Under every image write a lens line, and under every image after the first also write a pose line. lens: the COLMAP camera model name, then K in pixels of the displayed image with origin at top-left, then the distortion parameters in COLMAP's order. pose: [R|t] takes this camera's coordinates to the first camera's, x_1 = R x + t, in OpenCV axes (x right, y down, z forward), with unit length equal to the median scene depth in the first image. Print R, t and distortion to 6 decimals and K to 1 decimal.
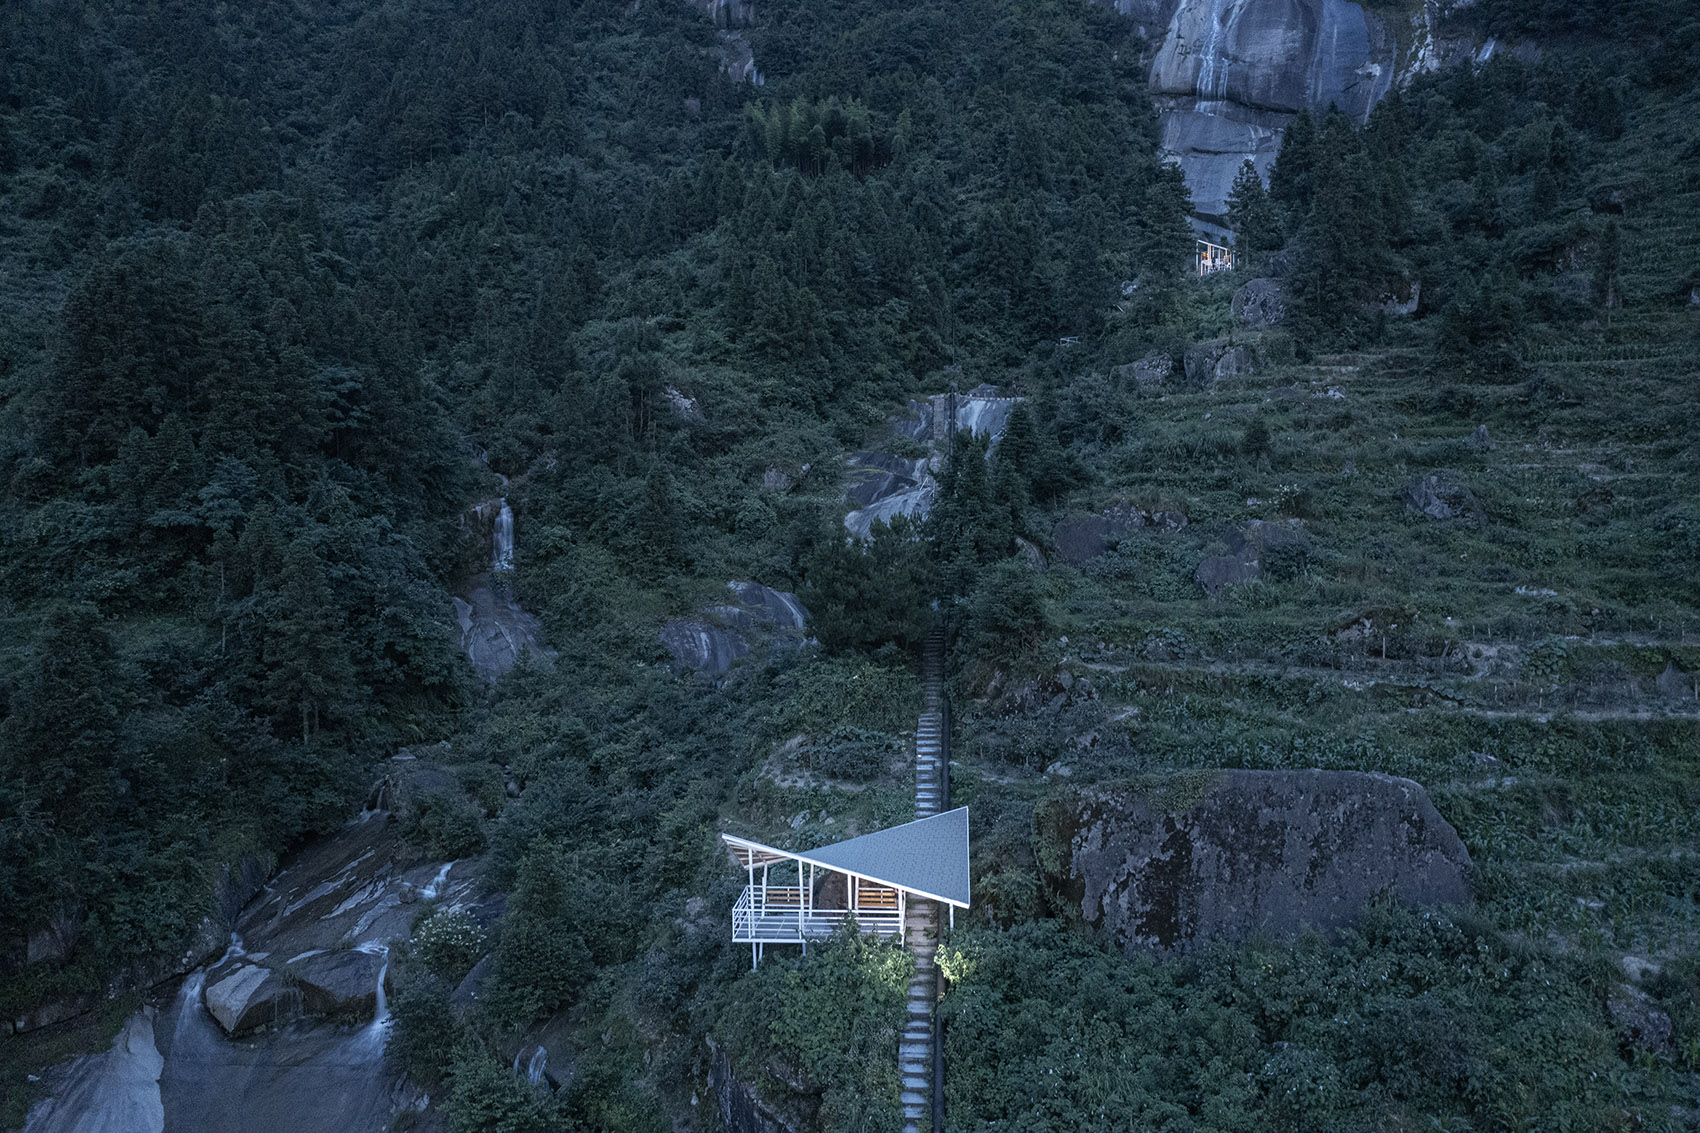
lens RADIAL K [[1335.8, 0, 850.0], [0, 1335.8, 566.5], [0, 0, 1]] dist [-0.019080, 0.002816]
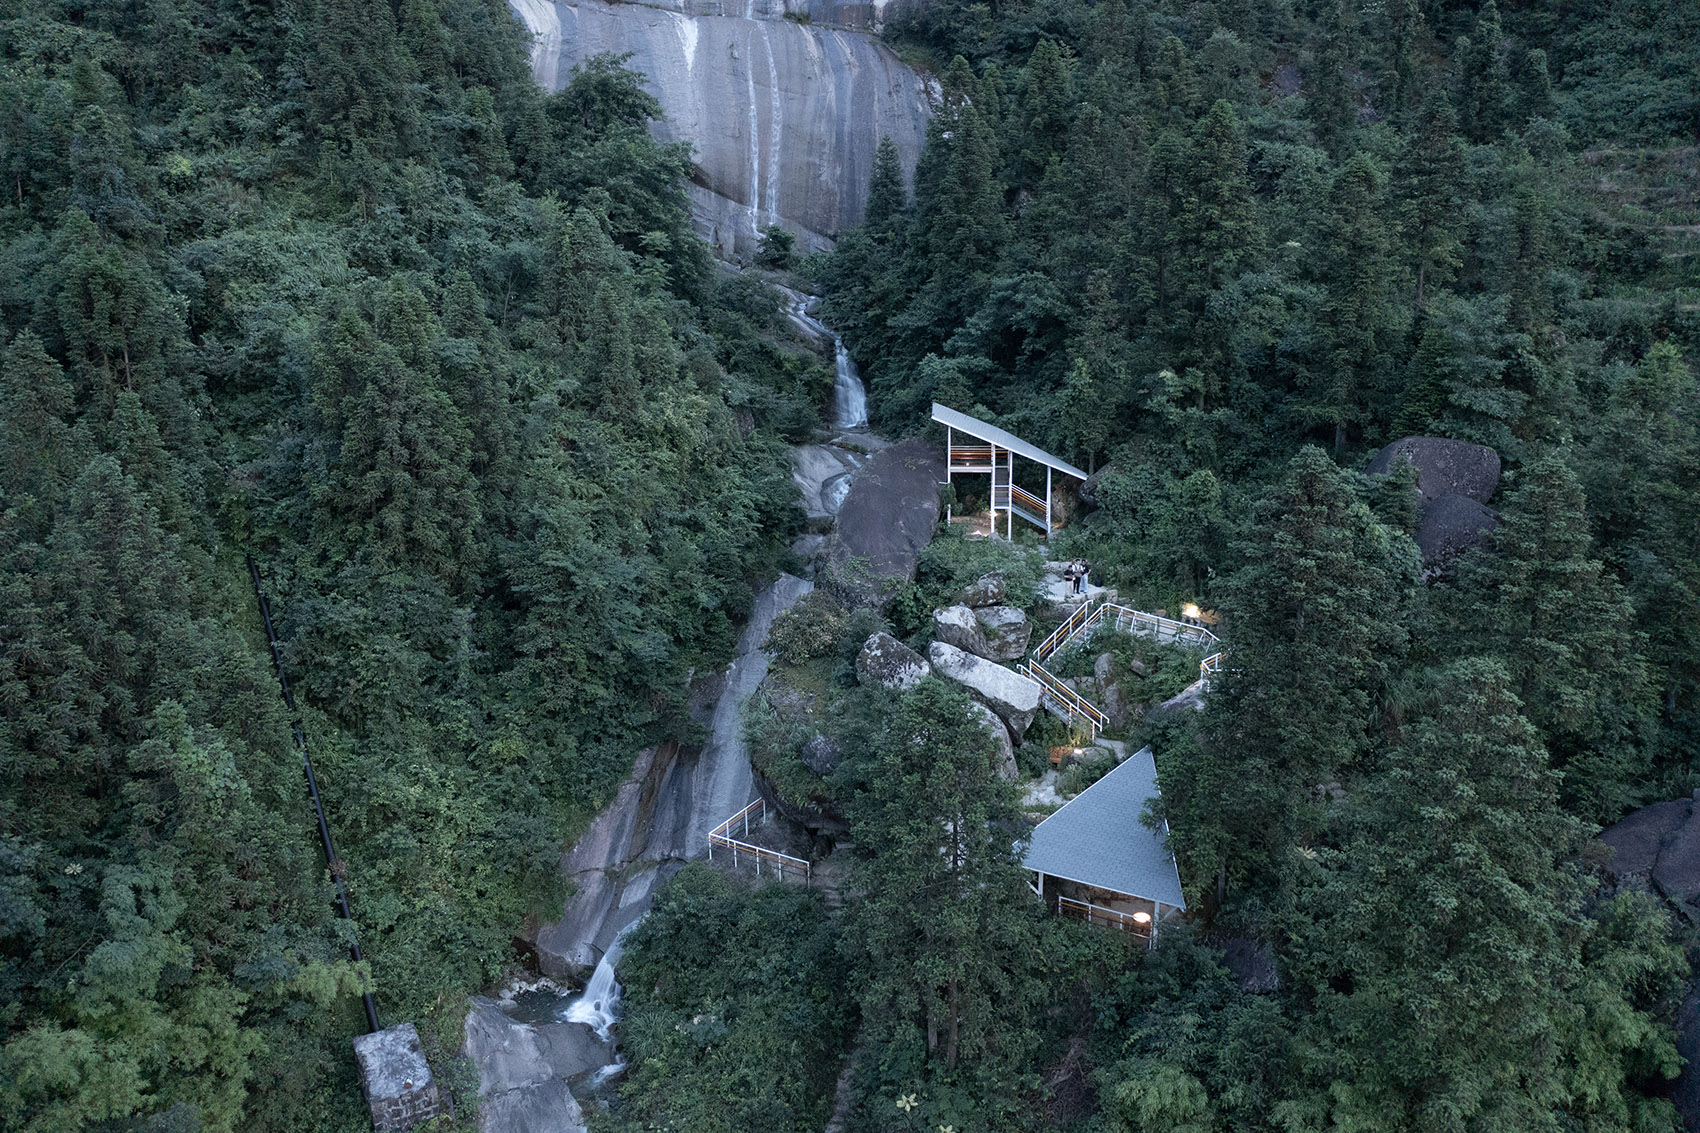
lens RADIAL K [[1335.8, 0, 850.0], [0, 1335.8, 566.5], [0, 0, 1]] dist [-0.019080, 0.002816]
pose [[0.816595, -0.149177, 0.557601, 0.033314], [0.040911, 0.978555, 0.201883, -0.573248], [-0.575760, -0.142045, 0.805186, 1.419159]]
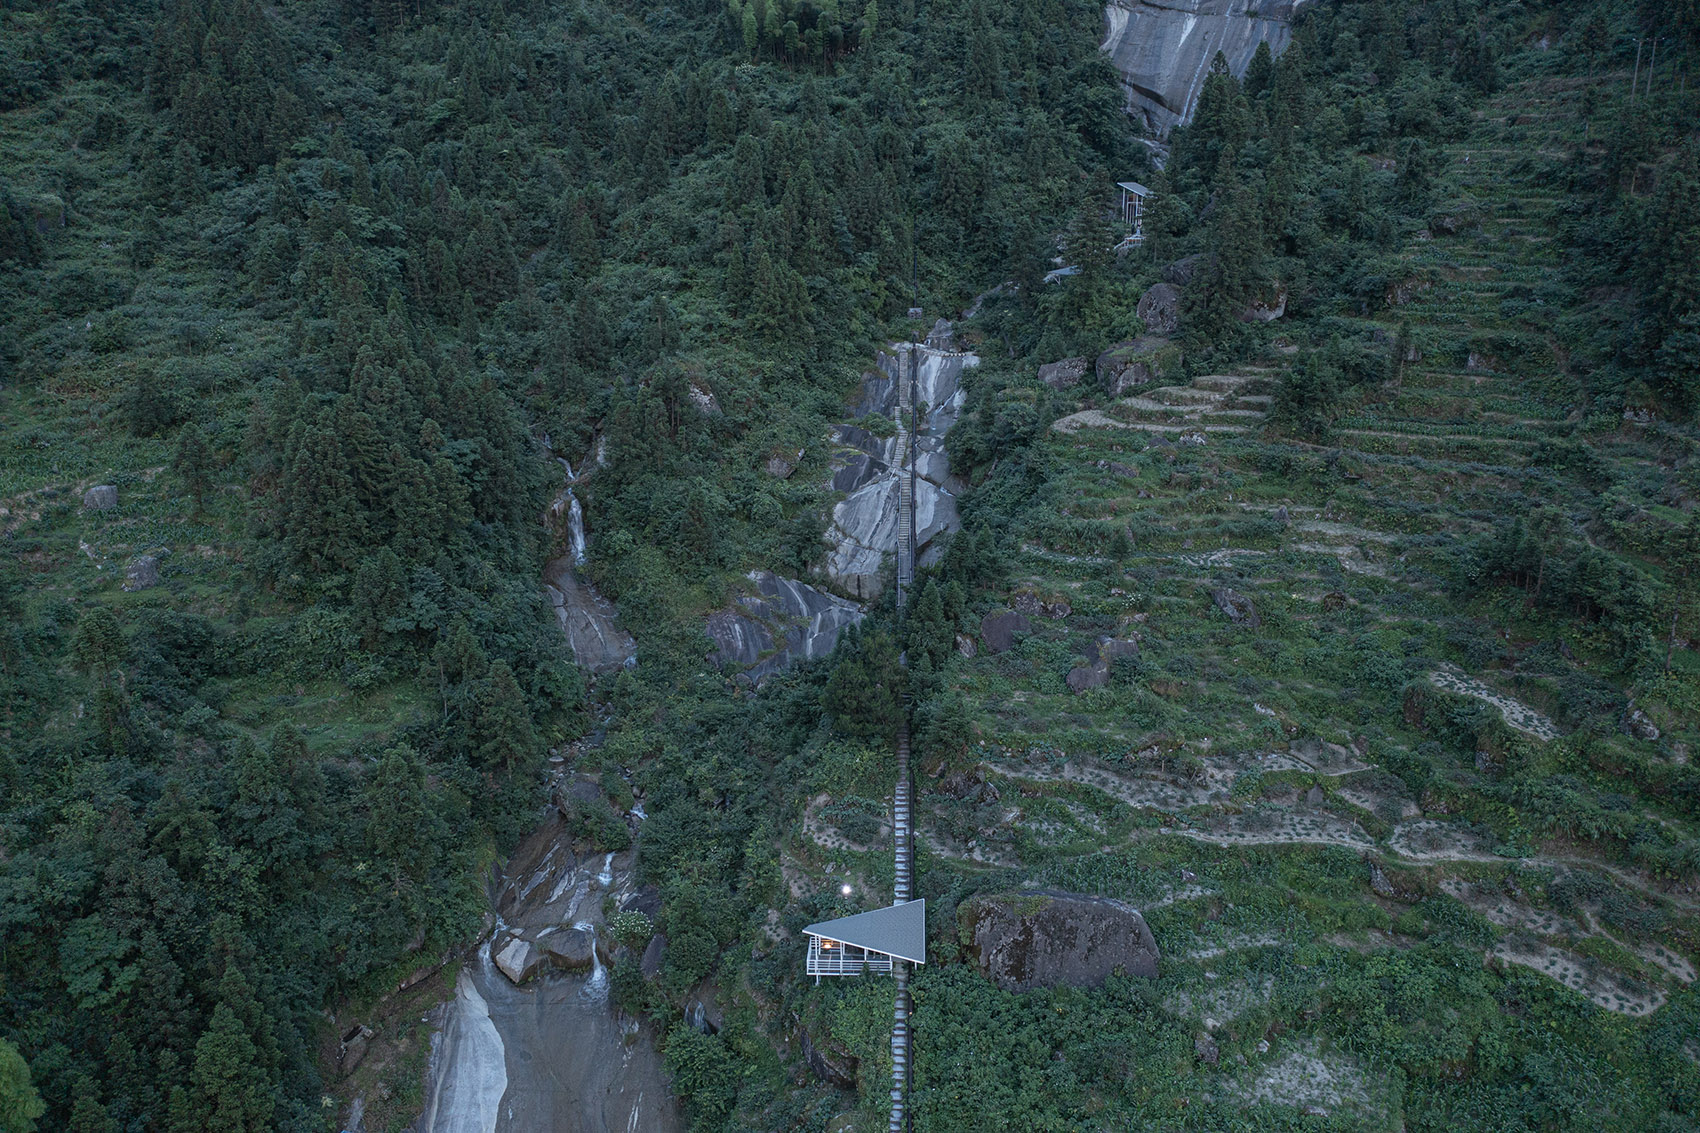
lens RADIAL K [[1335.8, 0, 850.0], [0, 1335.8, 566.5], [0, 0, 1]] dist [-0.019080, 0.002816]
pose [[0.999457, -0.012592, 0.030448, -0.039340], [0.004916, 0.970743, 0.240069, -0.410609], [-0.032580, -0.239789, 0.970278, -0.414711]]
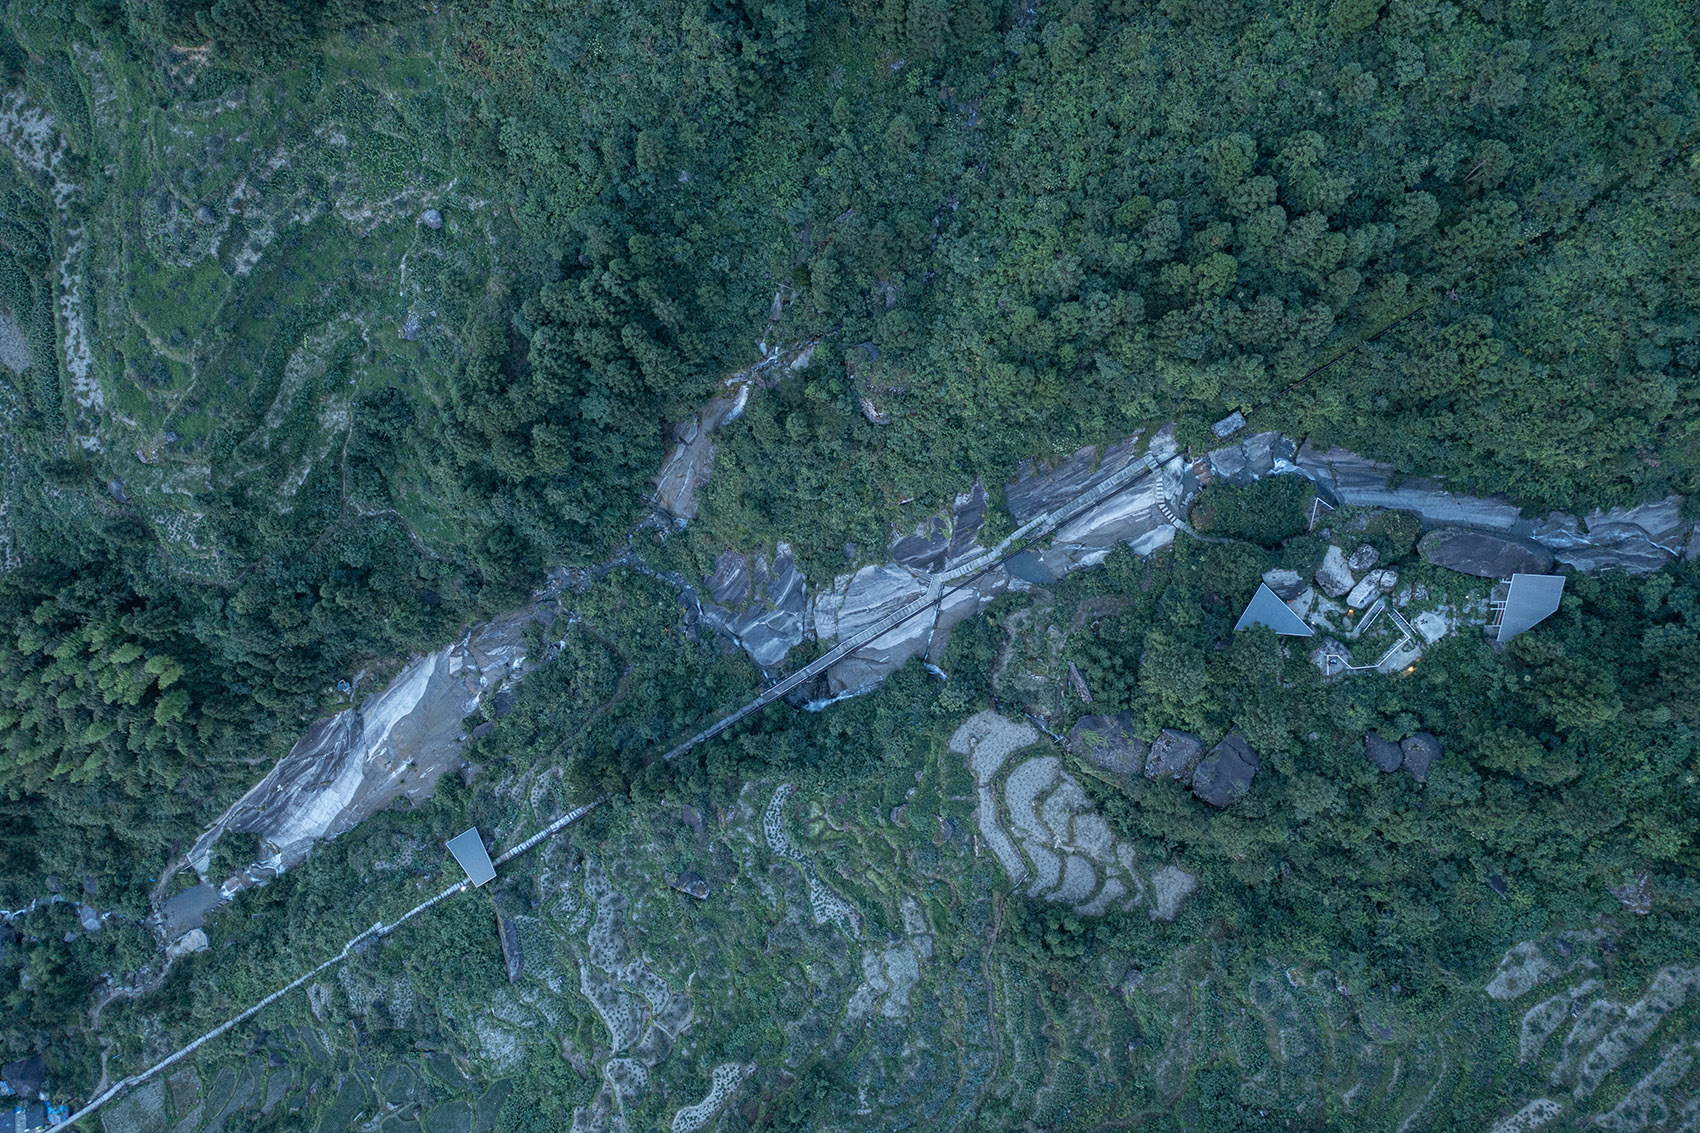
lens RADIAL K [[1335.8, 0, 850.0], [0, 1335.8, 566.5], [0, 0, 1]] dist [-0.019080, 0.002816]
pose [[0.589734, 0.807009, -0.030832, 0.047652], [-0.011734, 0.046736, 0.998838, -2.231144], [0.807512, -0.588687, 0.037031, 1.264979]]
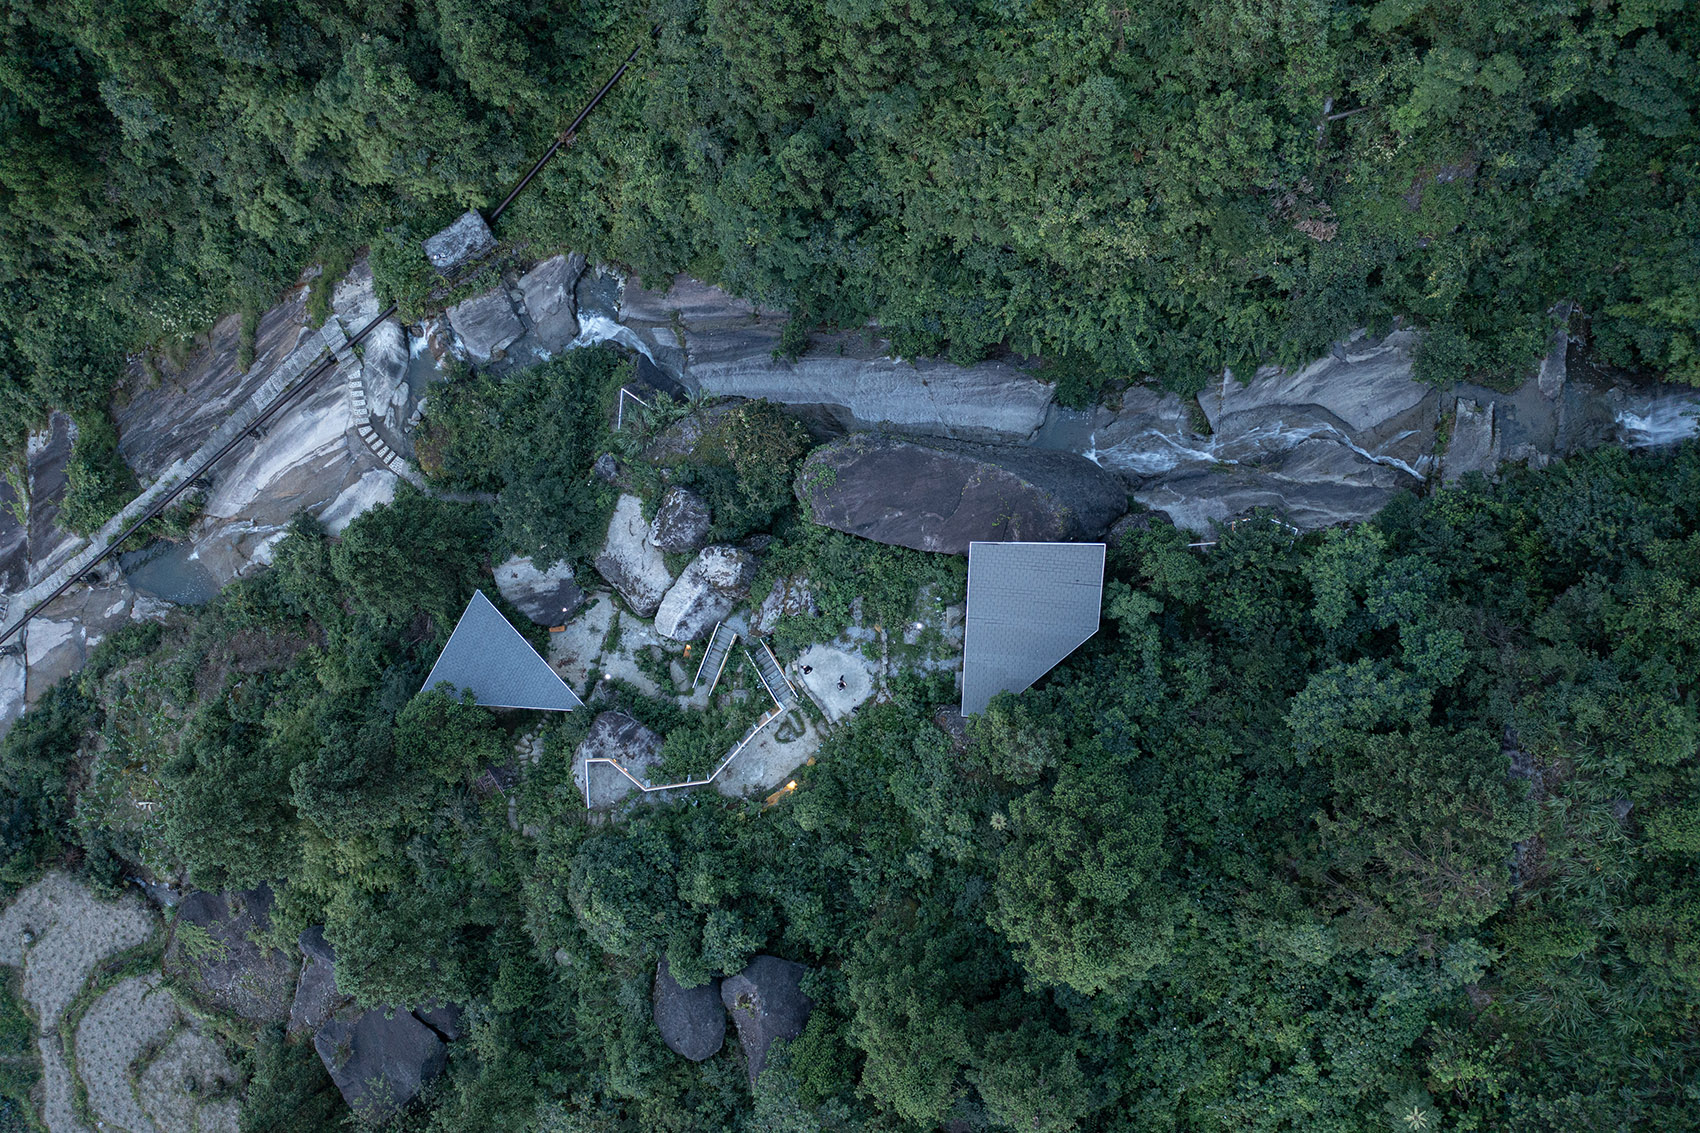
lens RADIAL K [[1335.8, 0, 850.0], [0, 1335.8, 566.5], [0, 0, 1]] dist [-0.019080, 0.002816]
pose [[0.624198, 0.780690, -0.029993, 0.507253], [-0.011628, 0.047670, 0.998795, -1.163410], [0.781180, -0.623097, 0.038833, 1.946626]]
